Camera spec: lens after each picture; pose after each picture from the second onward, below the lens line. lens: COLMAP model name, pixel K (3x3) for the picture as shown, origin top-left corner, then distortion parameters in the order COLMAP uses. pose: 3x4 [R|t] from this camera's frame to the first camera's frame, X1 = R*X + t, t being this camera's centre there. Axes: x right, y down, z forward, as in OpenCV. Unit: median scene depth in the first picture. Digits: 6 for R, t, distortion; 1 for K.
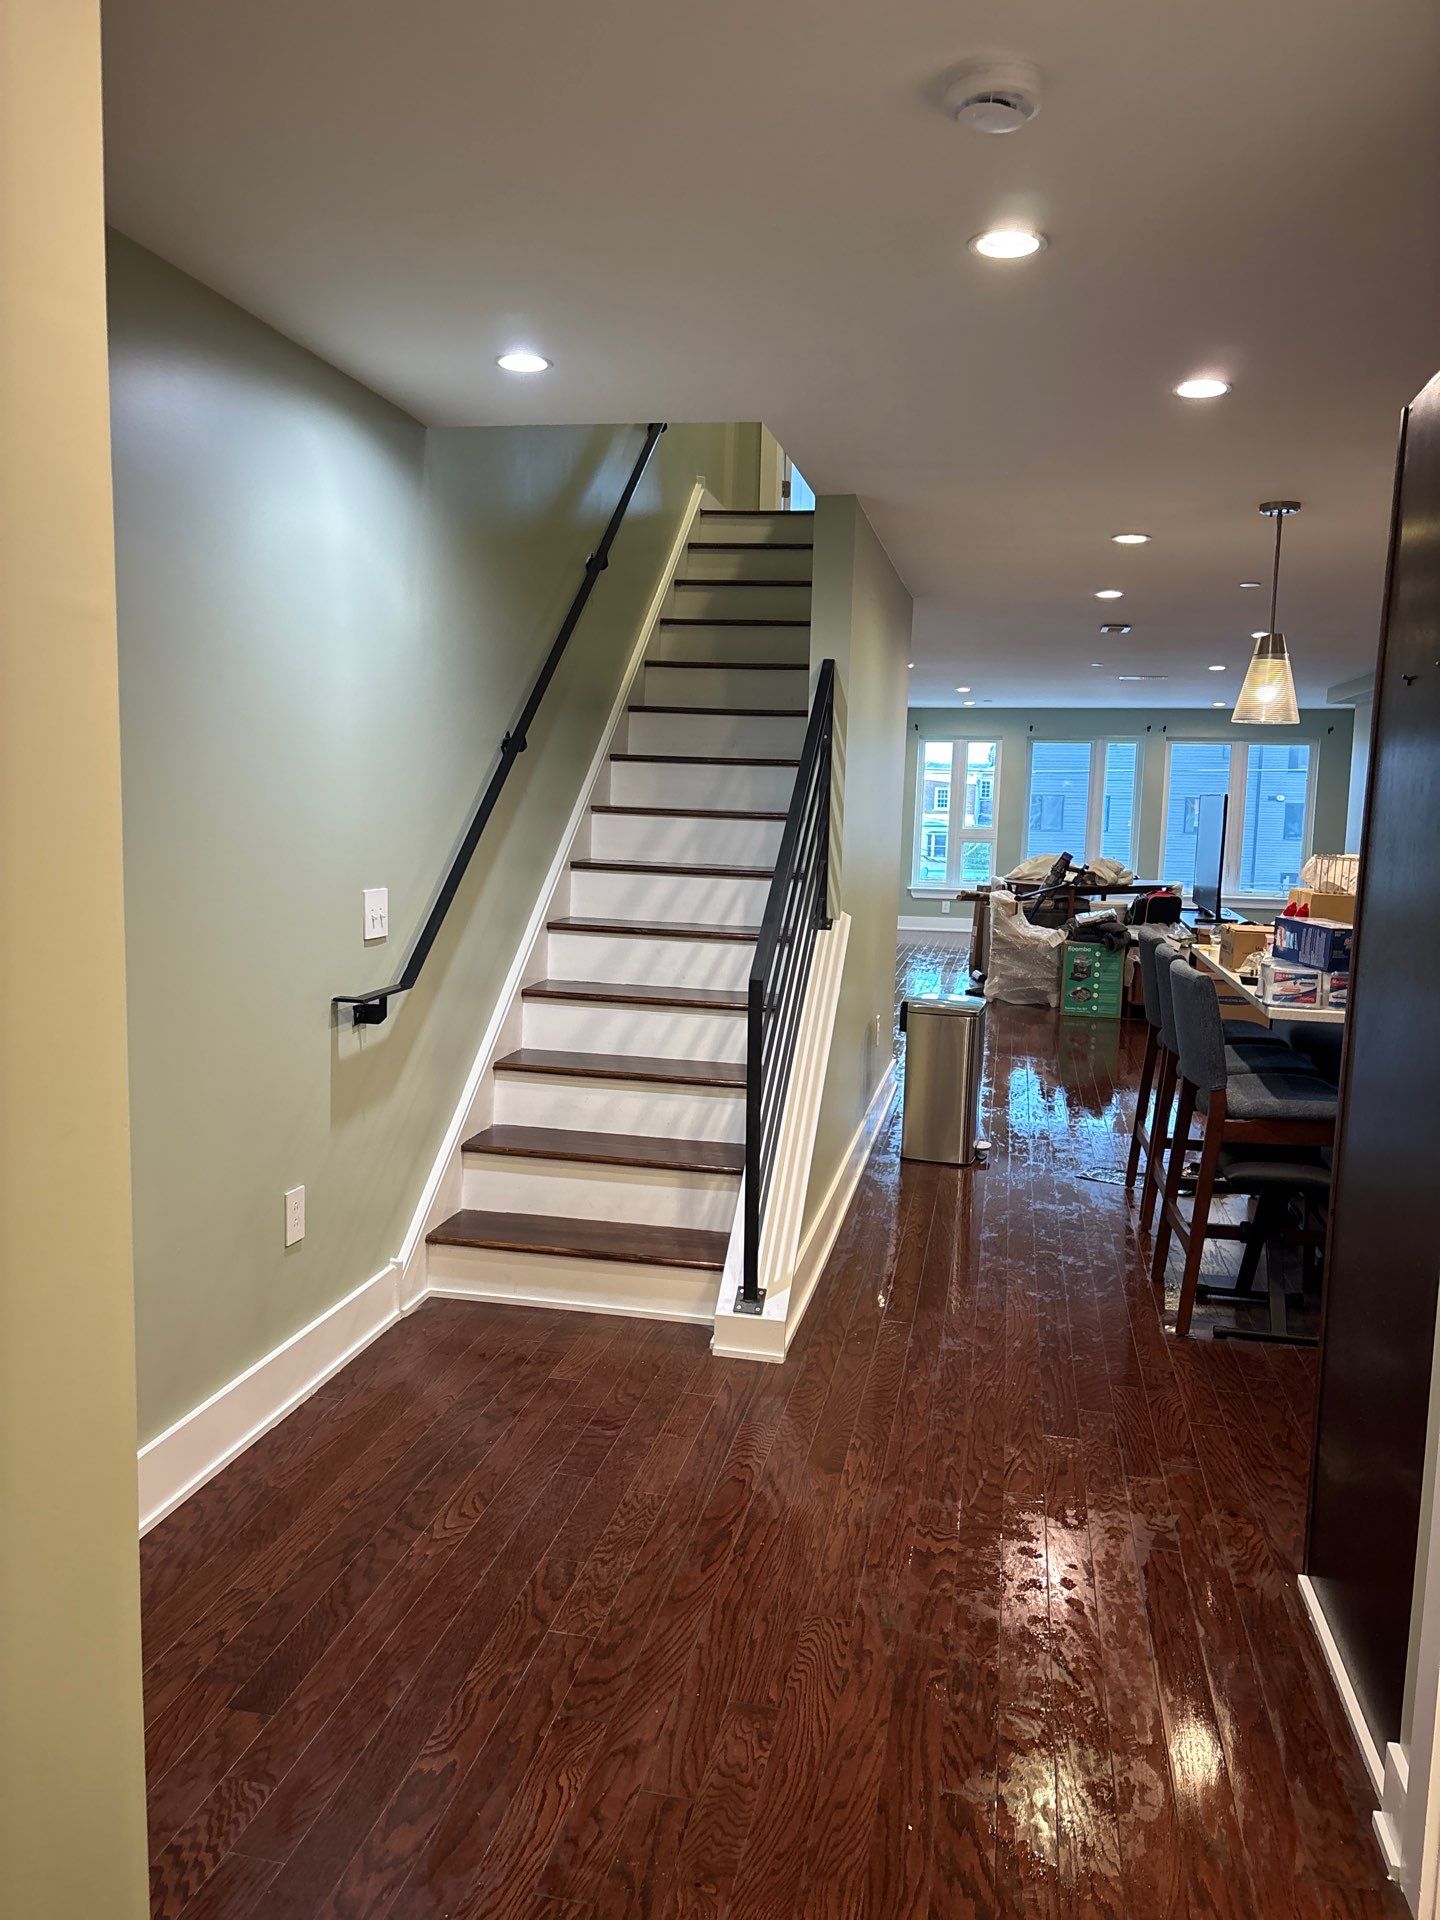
lens RADIAL K [[1453.2, 0, 704.0], [0, 1453.2, 955.1], [0, 0, 1]] dist [0.048907, -0.052774]
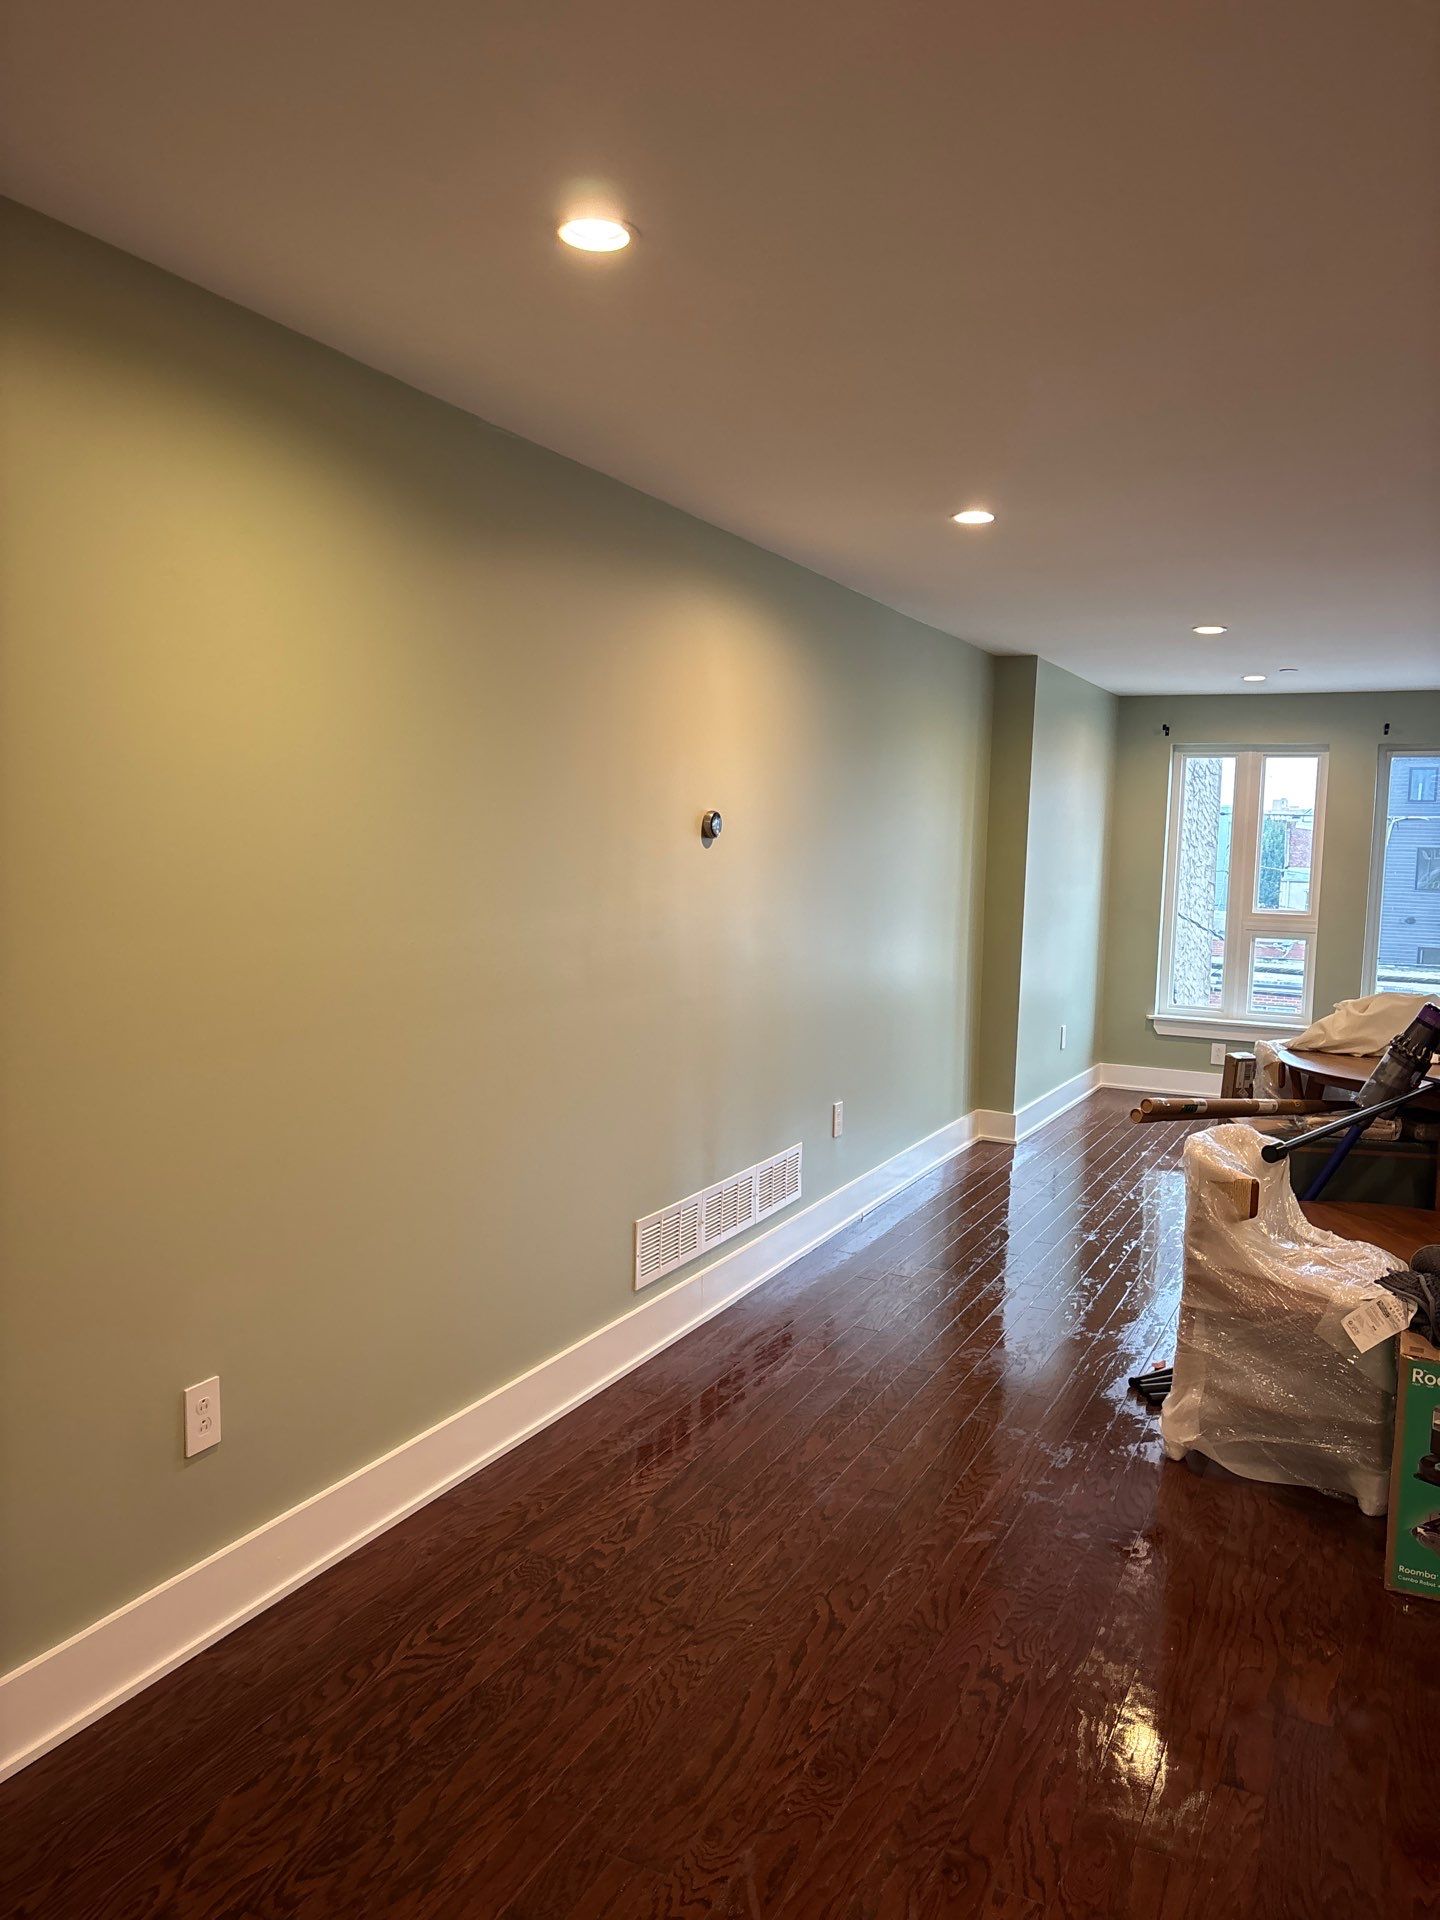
lens RADIAL K [[1453.2, 0, 712.6], [0, 1453.2, 966.1], [0, 0, 1]] dist [0.048907, -0.052774]
pose [[0.971420, 0.024084, -0.236143, 0.153072], [-0.030186, 0.999296, -0.022260, -0.066914], [0.235440, 0.028752, 0.971463, 0.571518]]
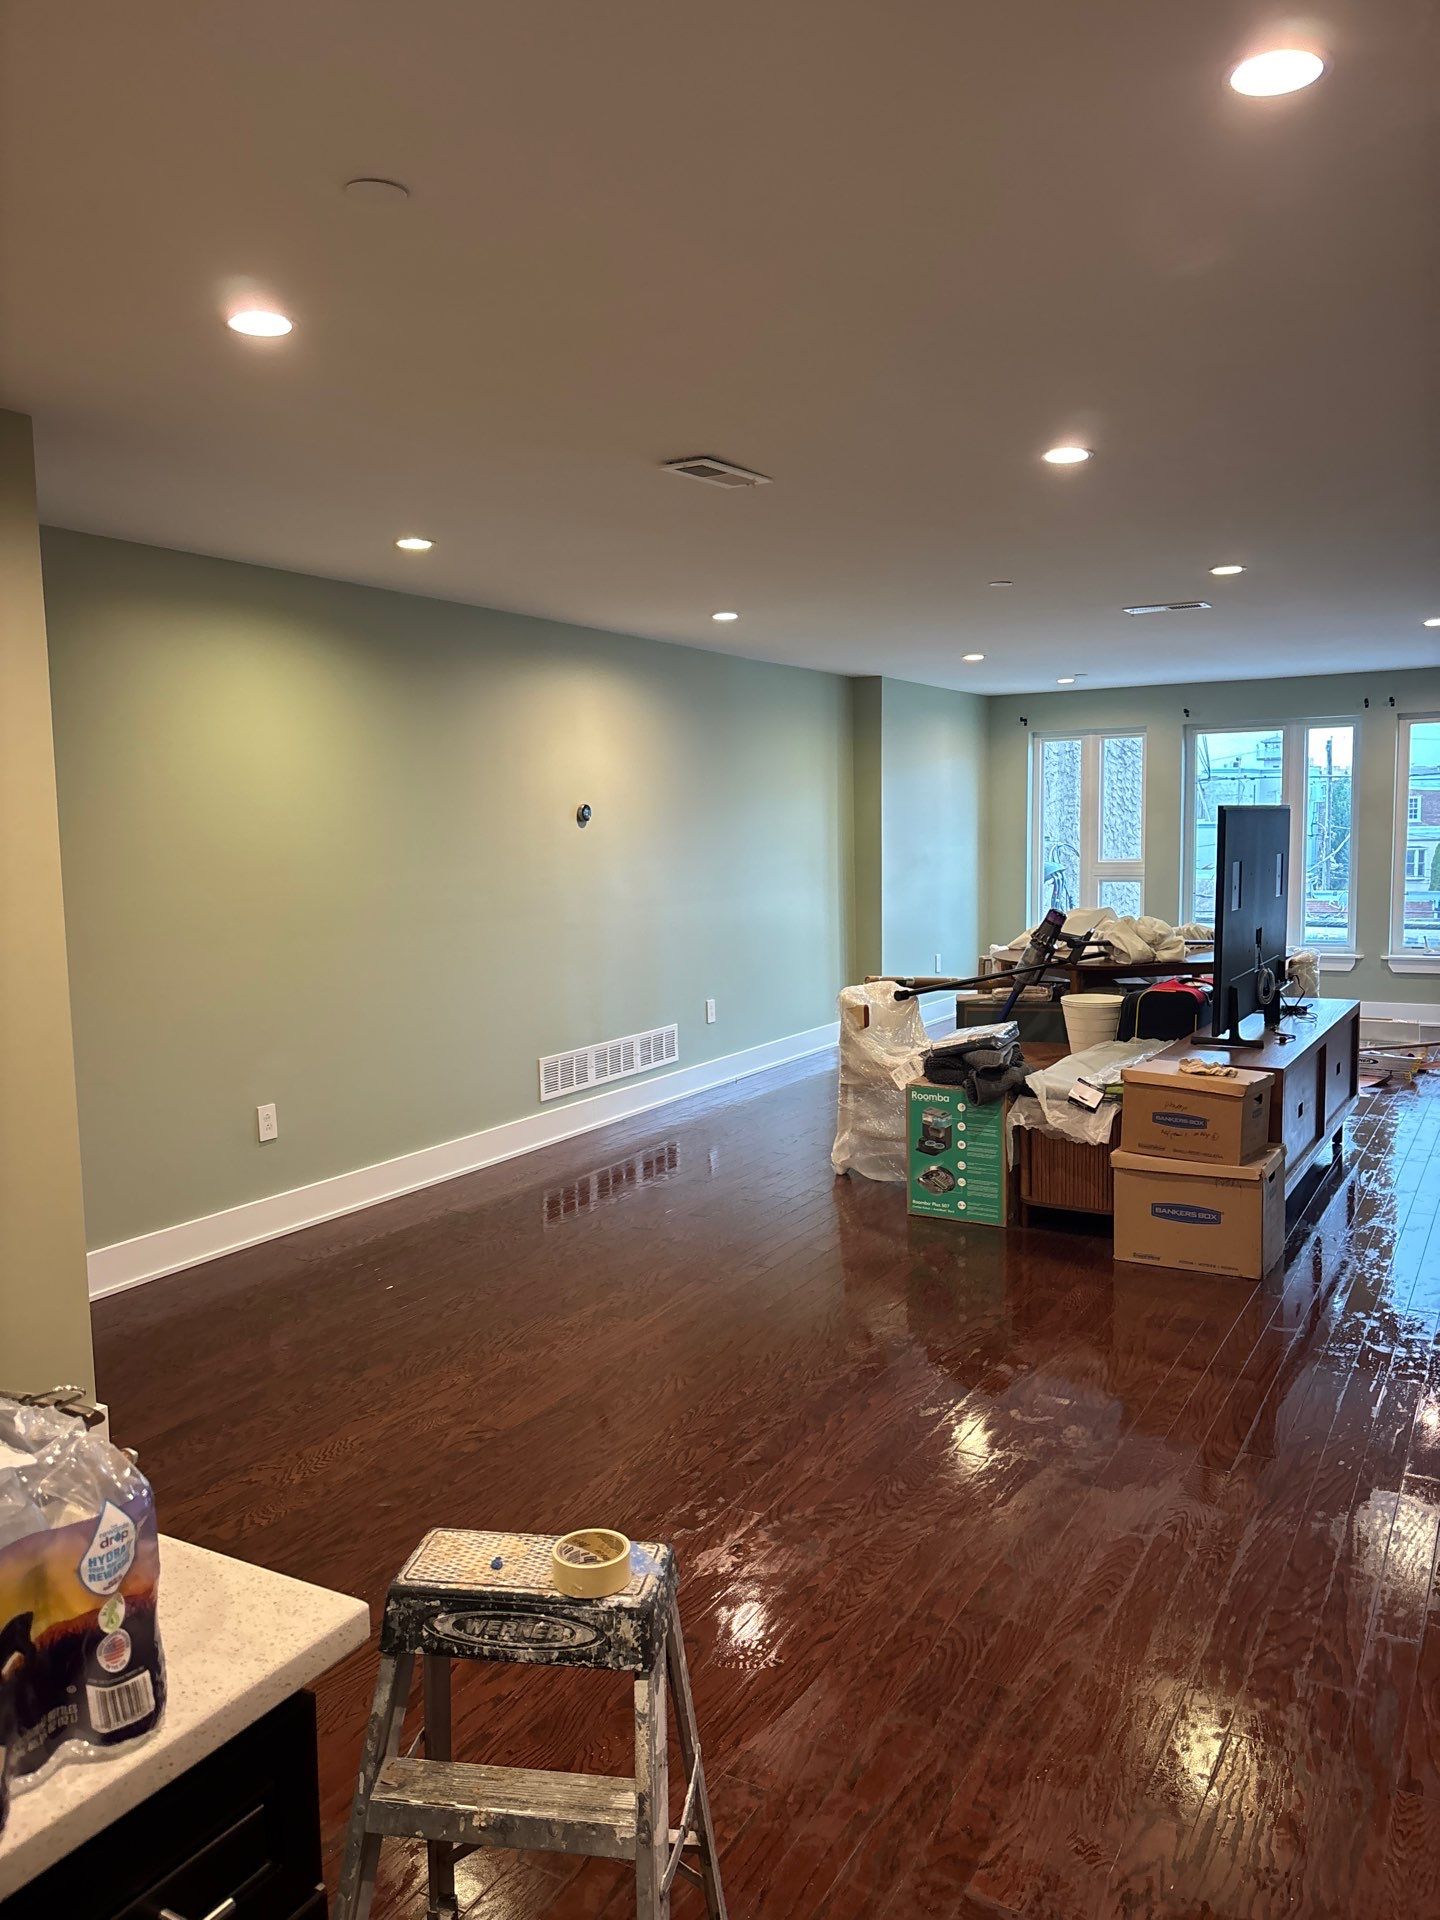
lens RADIAL K [[1453.2, 0, 736.3], [0, 1453.2, 974.3], [0, 0, 1]] dist [0.048907, -0.052774]
pose [[0.956686, -0.011037, -0.290913, 0.297439], [0.009463, 0.999932, -0.006818, -0.040992], [0.290969, 0.003770, 0.956725, 0.382163]]
